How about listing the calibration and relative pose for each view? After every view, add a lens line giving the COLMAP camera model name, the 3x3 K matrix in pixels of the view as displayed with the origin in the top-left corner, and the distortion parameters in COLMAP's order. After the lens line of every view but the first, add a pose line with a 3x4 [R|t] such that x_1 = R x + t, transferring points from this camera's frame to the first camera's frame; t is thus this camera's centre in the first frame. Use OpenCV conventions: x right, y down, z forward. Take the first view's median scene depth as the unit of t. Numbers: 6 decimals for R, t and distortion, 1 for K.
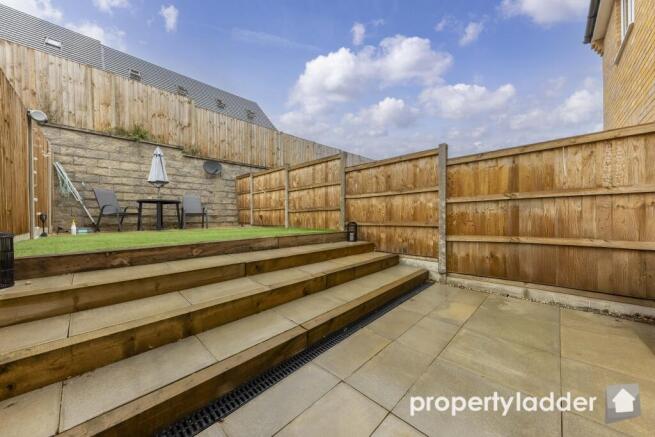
lens RADIAL K [[222.7, 0, 326.6], [0, 222.7, 218.7], [0, 0, 1]] dist [0.001580, 0.000061]
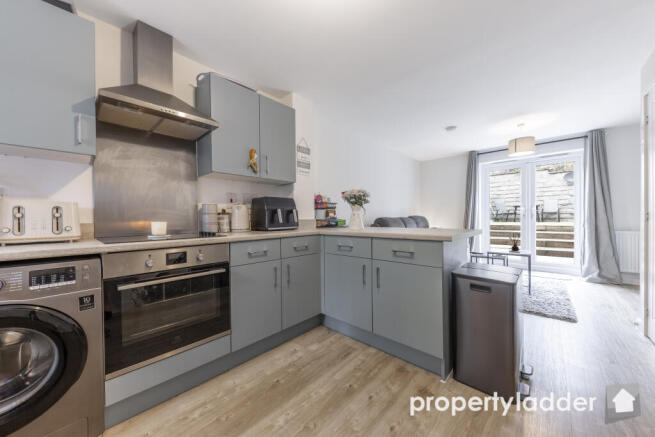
lens RADIAL K [[234.5, 0, 328.9], [0, 234.5, 219.0], [0, 0, 1]] dist [0.003562, -0.001376]
pose [[0.046910, 0.010057, -0.998848, 0.997797], [-0.003130, 0.999946, 0.009921, 0.011245], [0.998894, 0.002661, 0.046939, -0.623073]]
